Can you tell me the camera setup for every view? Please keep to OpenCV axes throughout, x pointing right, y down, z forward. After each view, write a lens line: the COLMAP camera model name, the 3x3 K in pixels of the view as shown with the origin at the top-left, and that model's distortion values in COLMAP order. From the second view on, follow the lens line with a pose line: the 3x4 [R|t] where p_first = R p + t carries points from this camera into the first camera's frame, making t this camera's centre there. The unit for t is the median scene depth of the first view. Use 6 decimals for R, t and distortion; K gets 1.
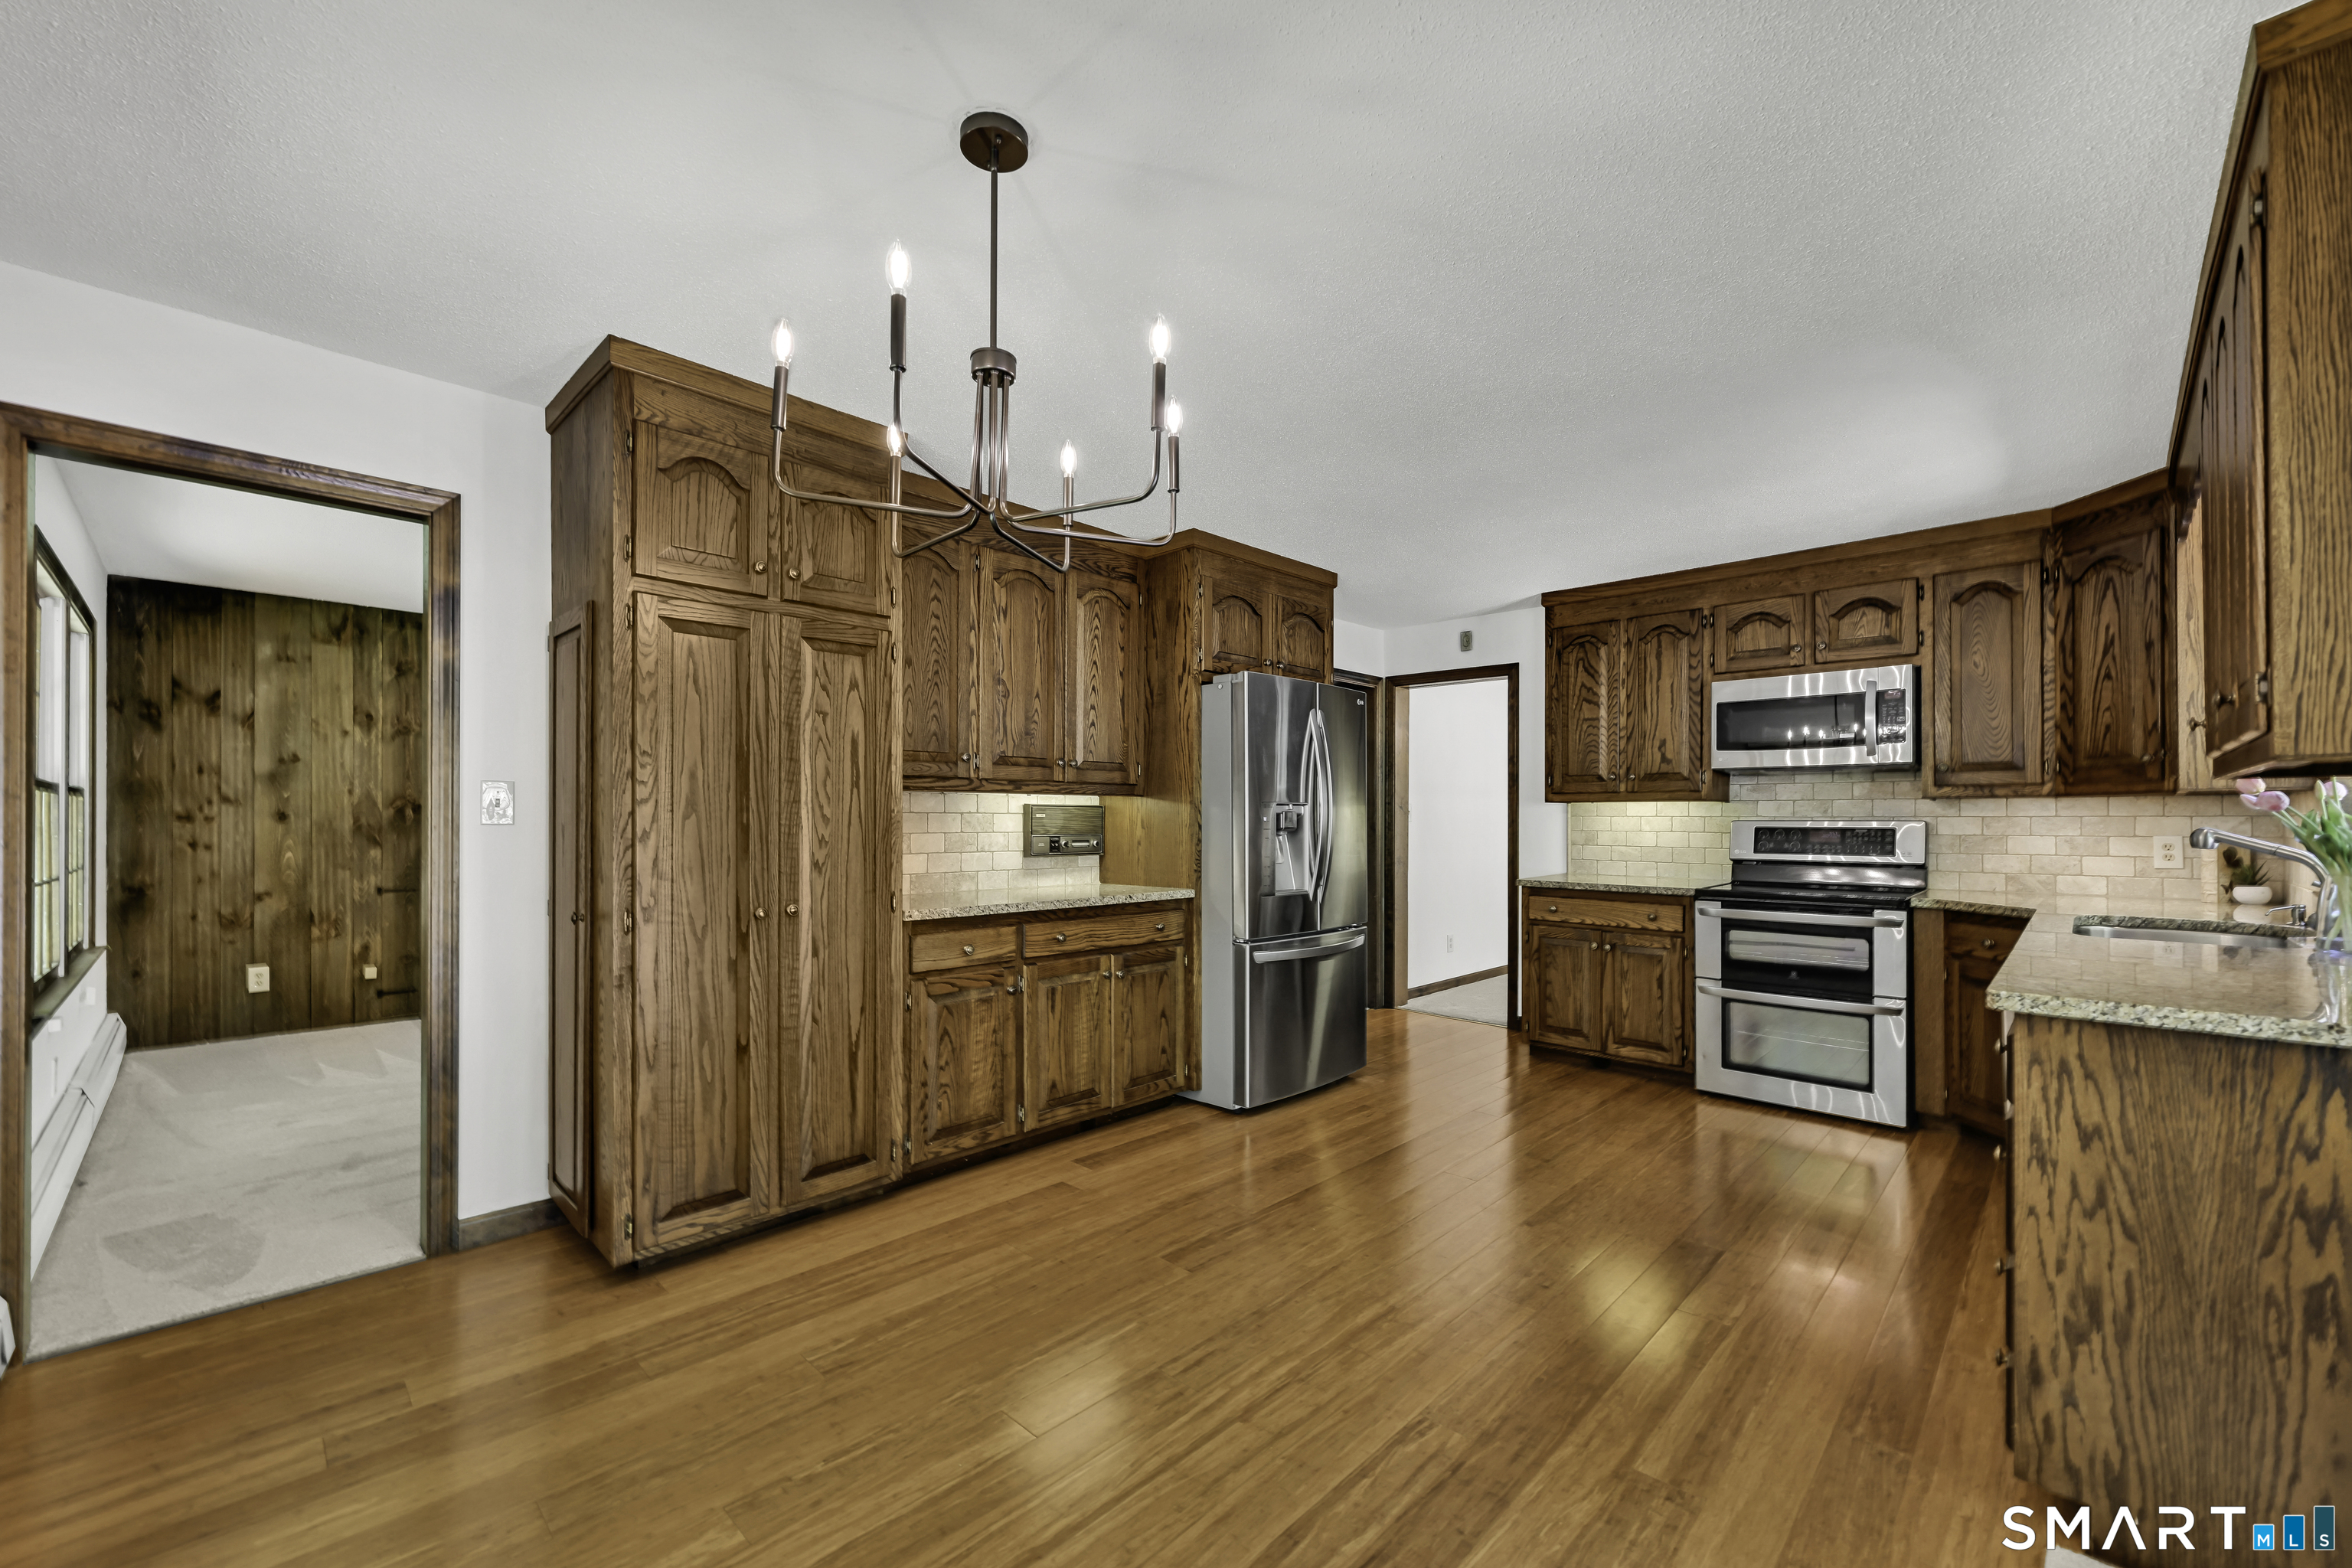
lens RADIAL K [[947.5, 0, 1202.6], [0, 947.5, 824.2], [0, 0, 1]] dist [-0.003233, 0.000607]
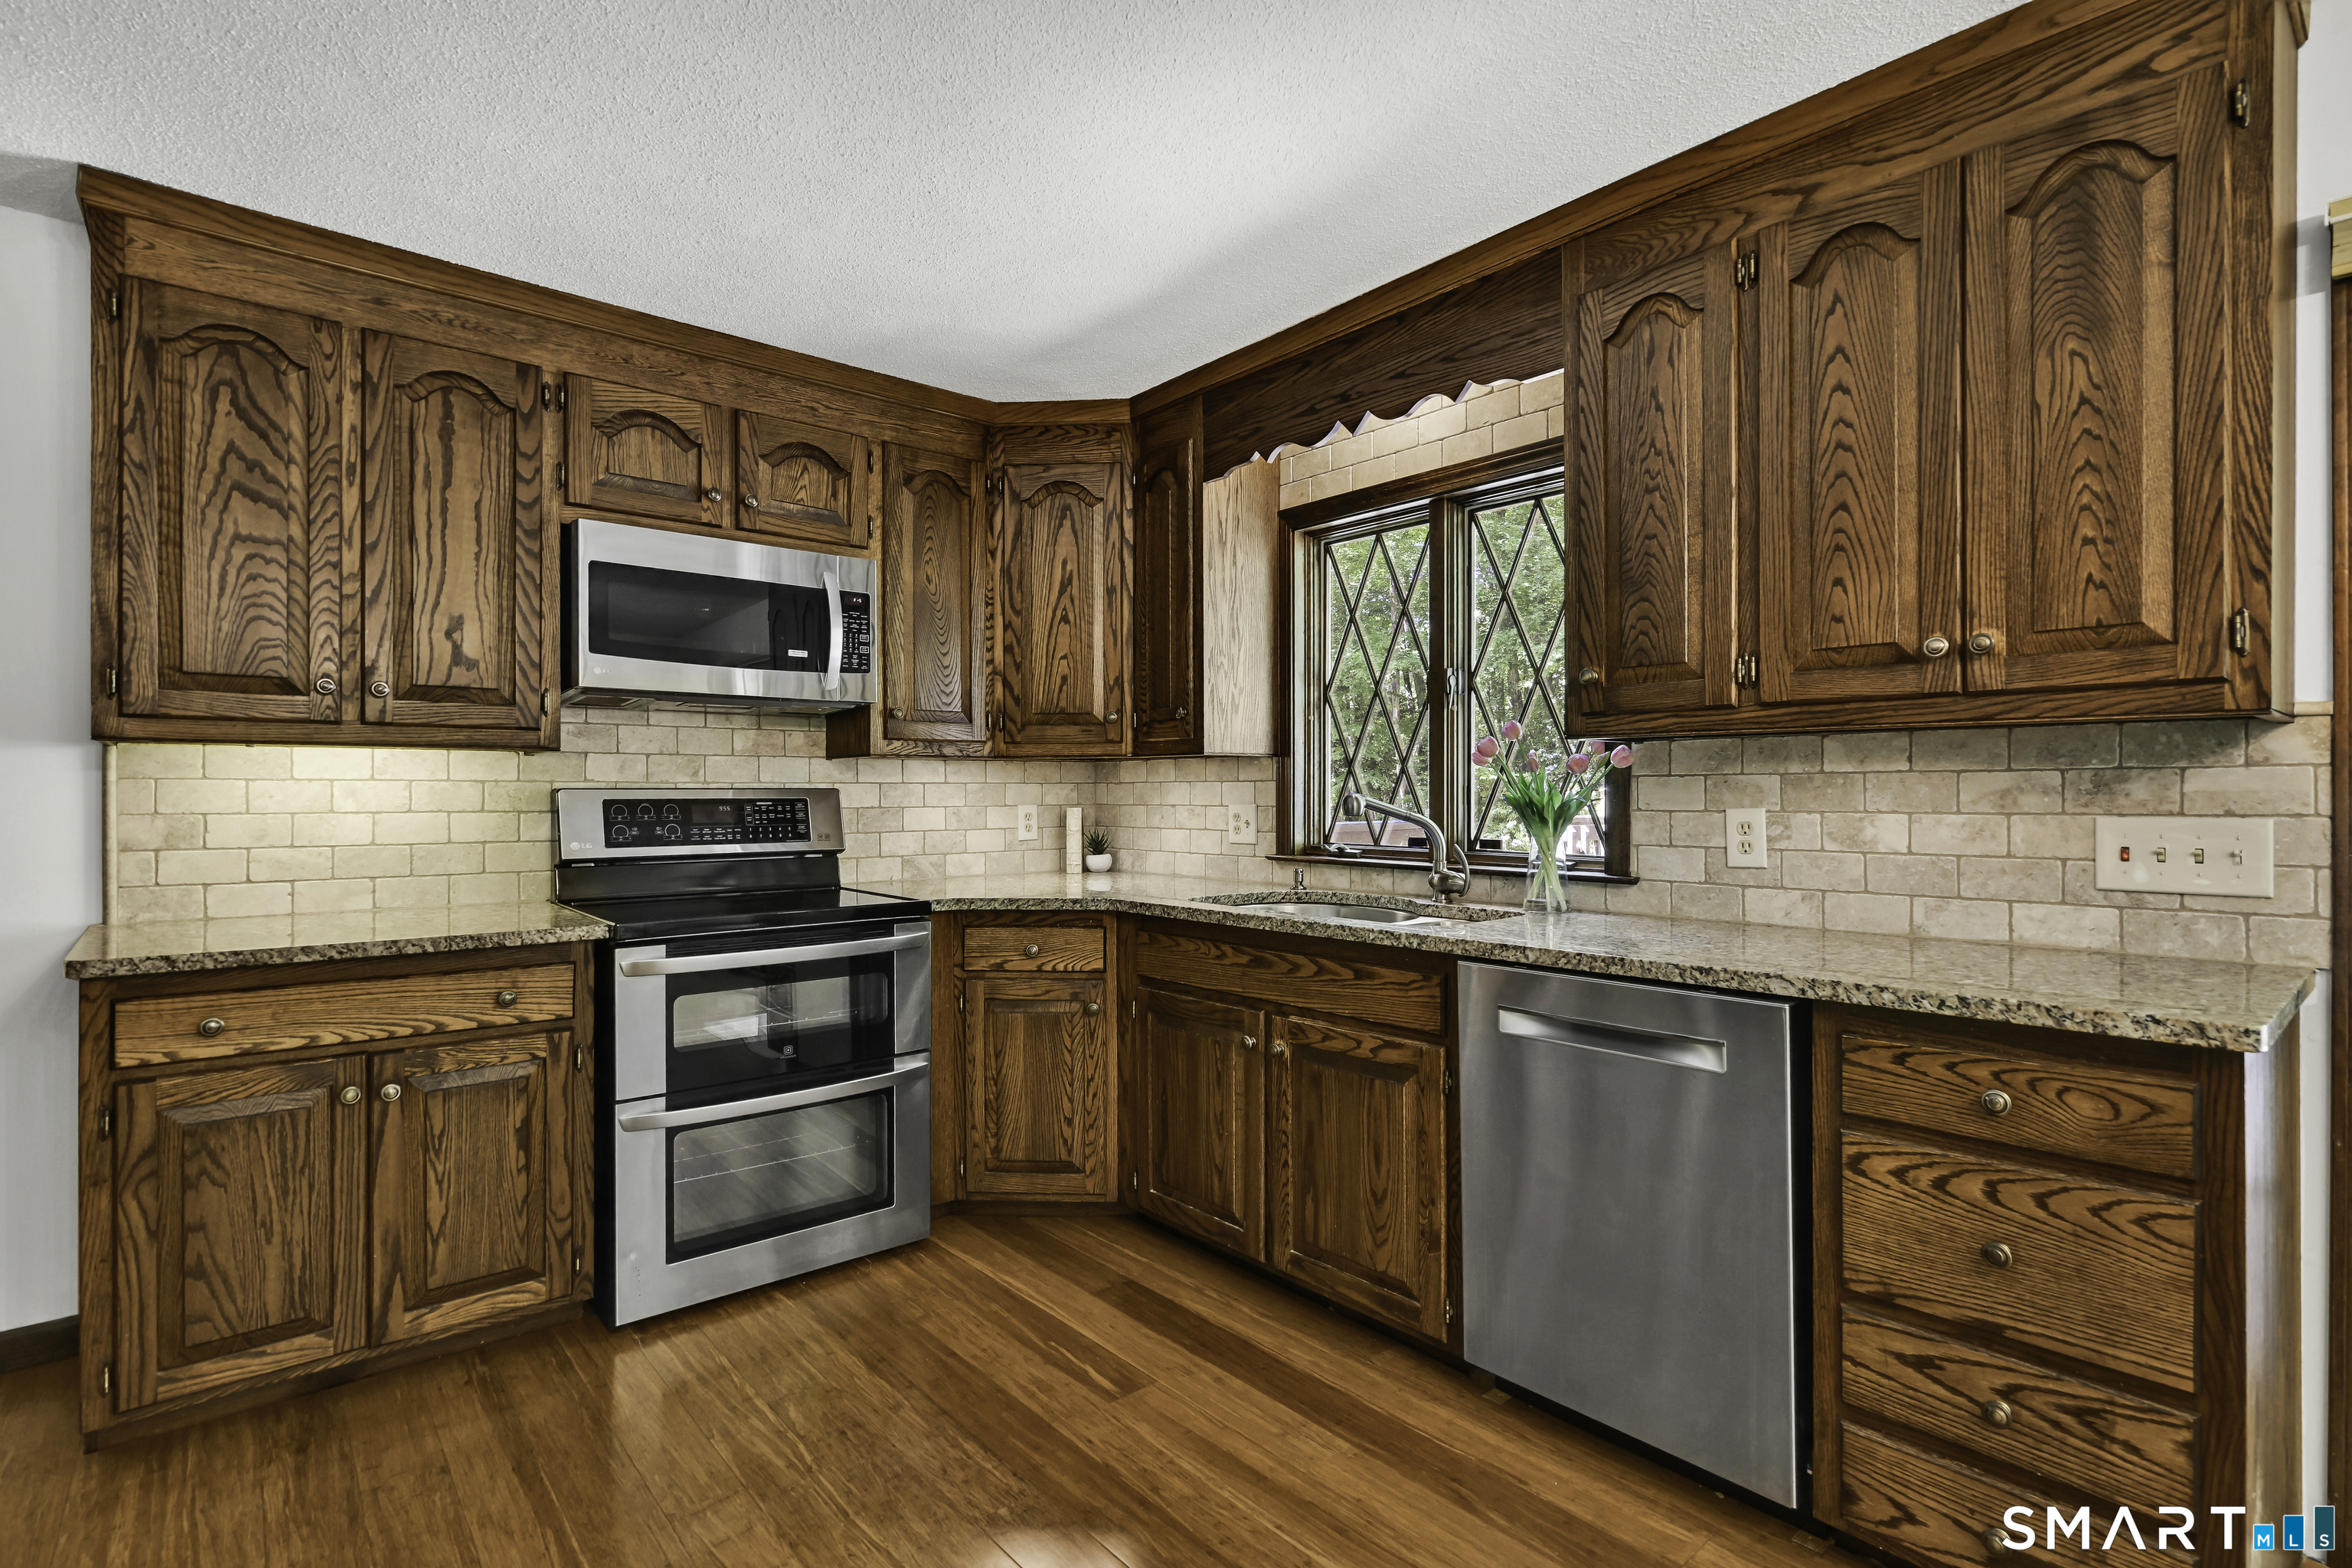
lens RADIAL K [[1110.9, 0, 1174.9], [0, 1110.9, 790.8], [0, 0, 1]] dist [-0.000849, -0.000292]
pose [[0.097315, -0.002549, 0.995250, -0.029718], [0.005933, 0.999980, 0.001981, -0.001895], [-0.995236, 0.005712, 0.097328, 0.636101]]
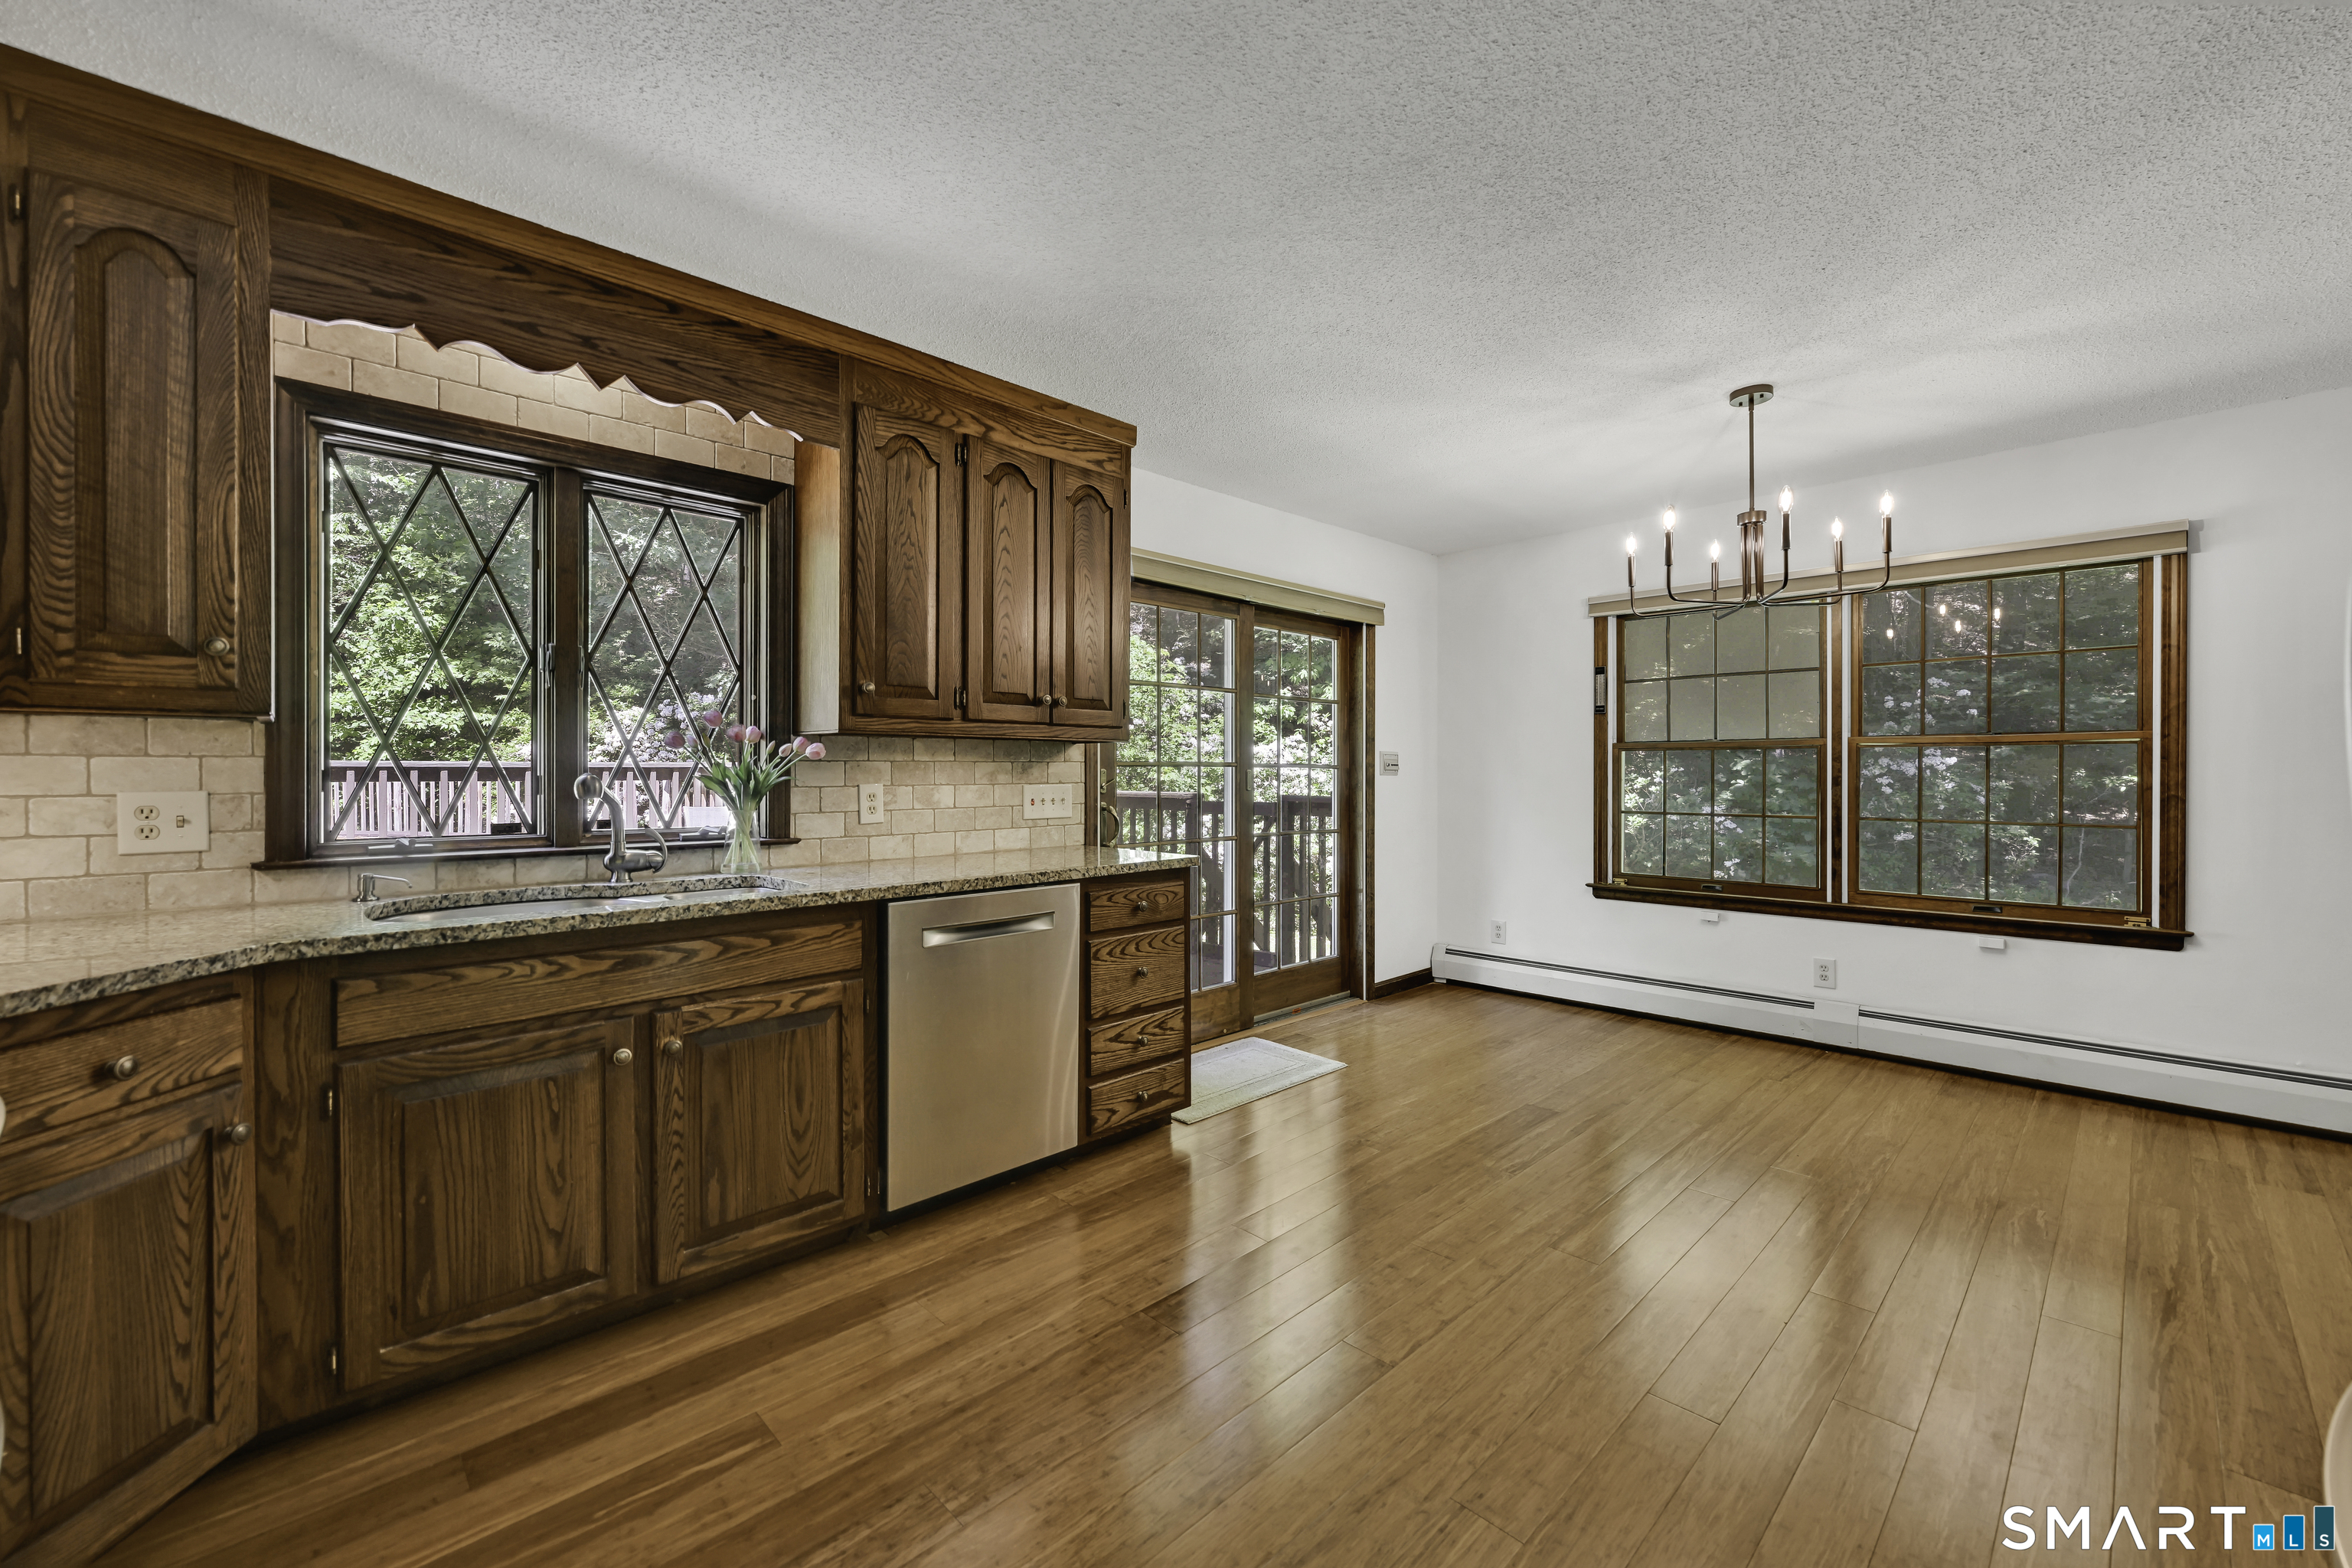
lens RADIAL K [[947.5, 0, 1171.0], [0, 947.5, 780.9], [0, 0, 1]] dist [-0.003233, 0.000607]
pose [[-0.999415, -0.000684, 0.034190, 0.399252], [-0.000325, 0.999945, 0.010505, 0.000393], [-0.034195, 0.010488, -0.999360, 1.243052]]
